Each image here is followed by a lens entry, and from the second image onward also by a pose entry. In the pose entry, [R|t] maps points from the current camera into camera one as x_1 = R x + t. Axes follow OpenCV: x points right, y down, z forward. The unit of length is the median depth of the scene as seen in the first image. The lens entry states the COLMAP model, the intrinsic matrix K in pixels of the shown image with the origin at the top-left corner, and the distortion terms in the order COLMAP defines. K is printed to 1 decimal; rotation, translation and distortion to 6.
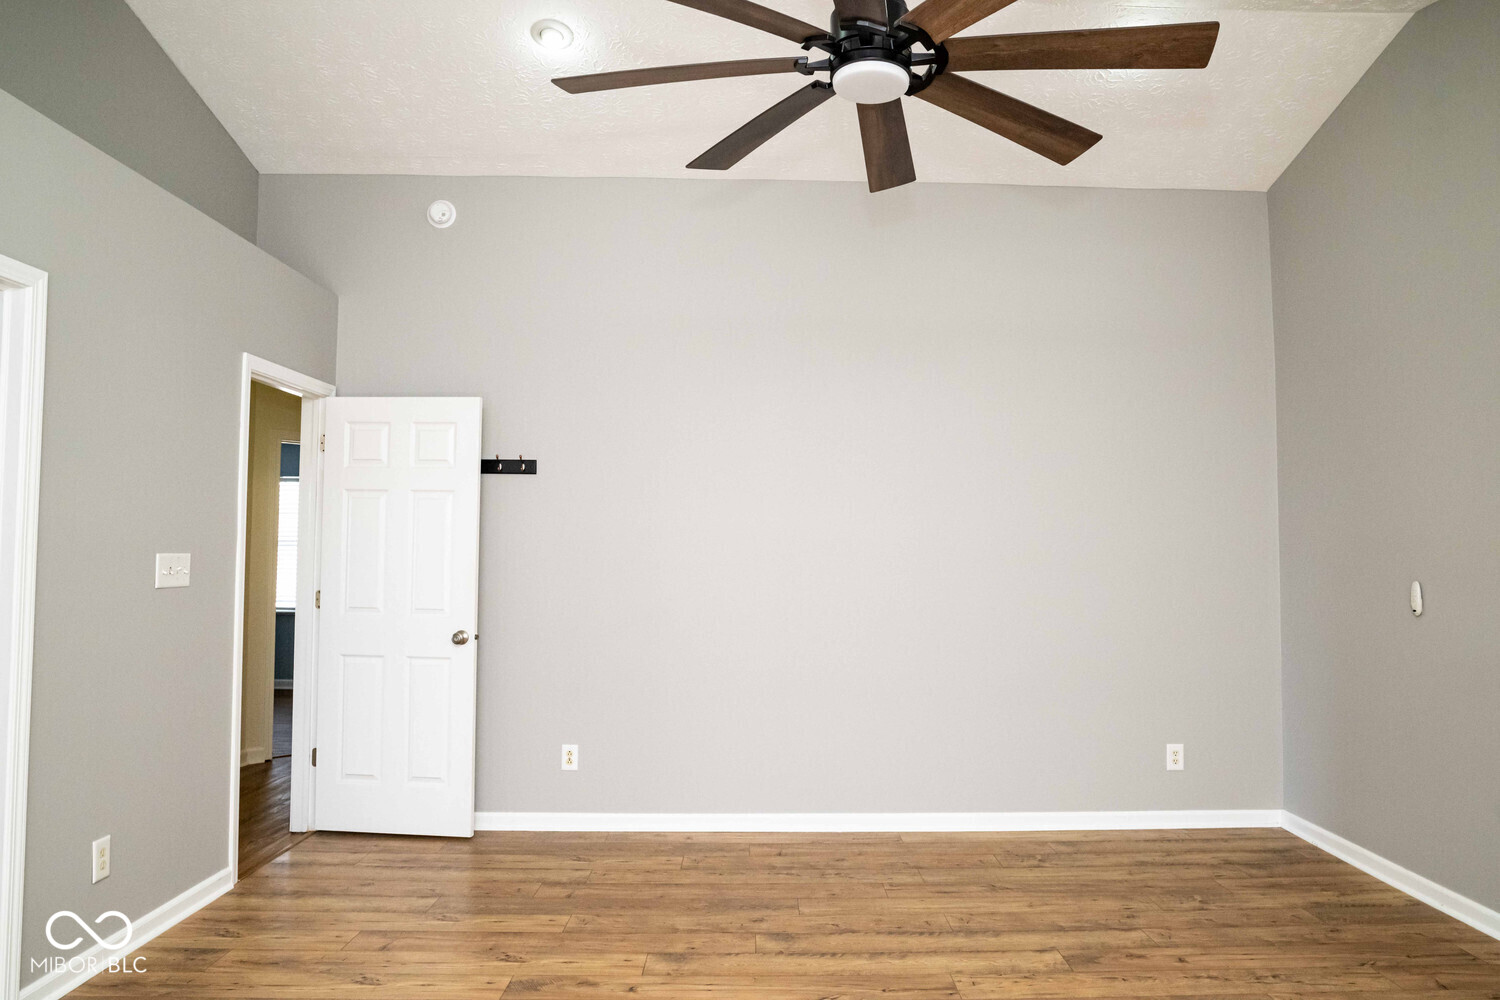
lens RADIAL K [[1019.4, 0, 754.8], [0, 1019.4, 483.0], [0, 0, 1]] dist [-0.030972, 0.002537]
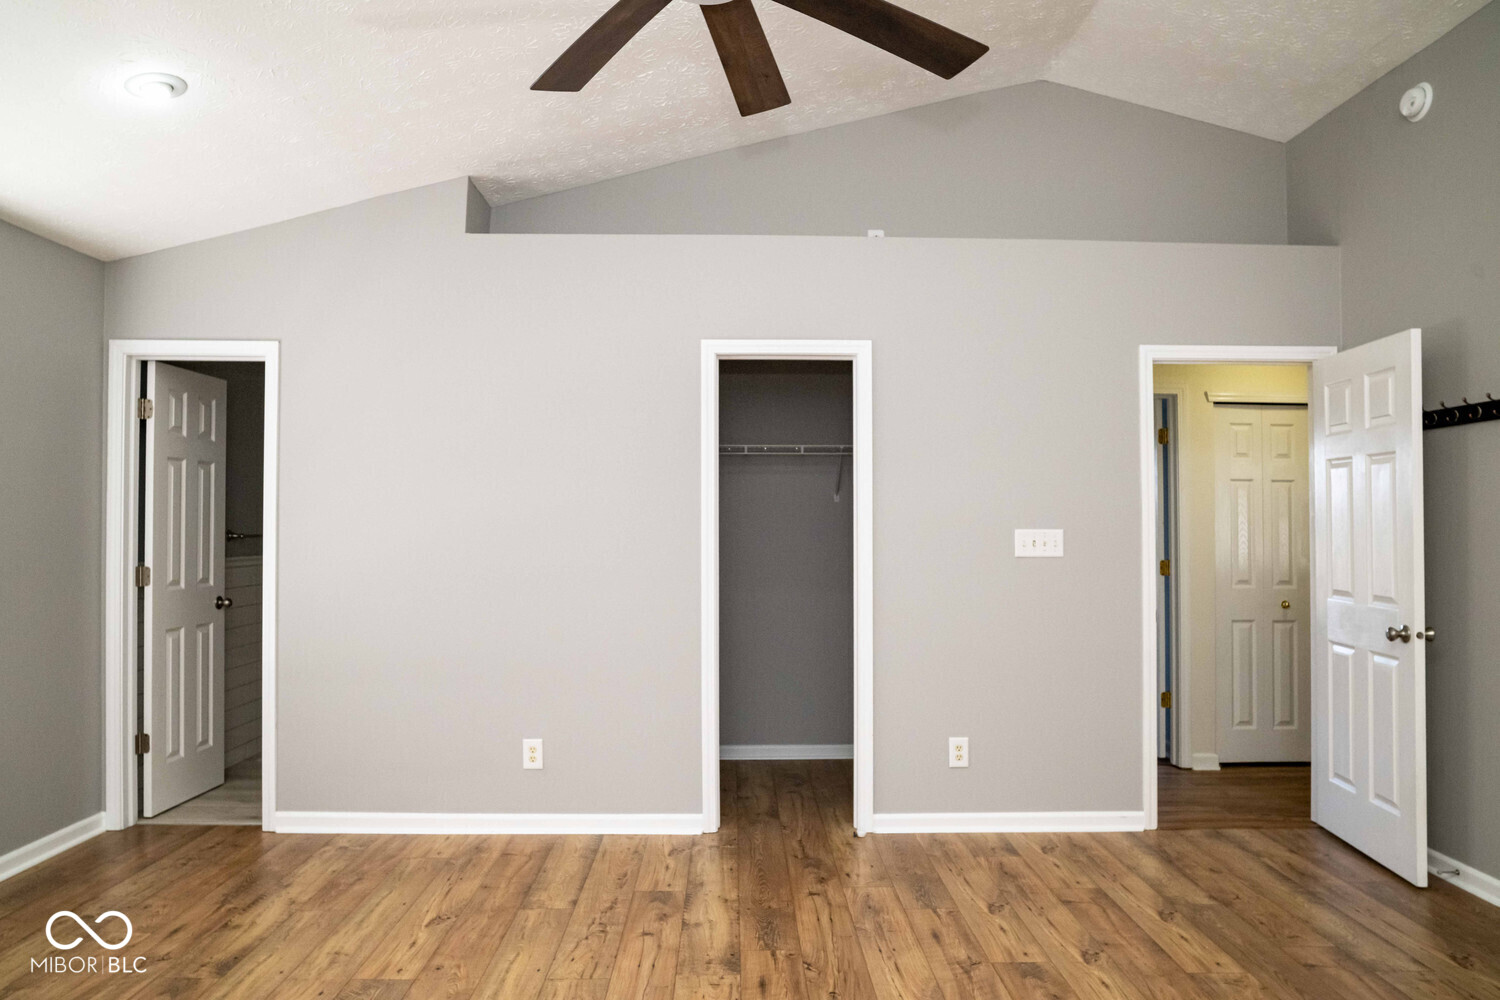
lens RADIAL K [[1001.2, 0, 778.8], [0, 1001.2, 506.4], [0, 0, 1]] dist [-0.032861, 0.022449]
pose [[0.058262, -0.018285, -0.998134, 0.599480], [0.065067, 0.997776, -0.014481, 0.037804], [0.996179, -0.064102, 0.059323, 0.597215]]
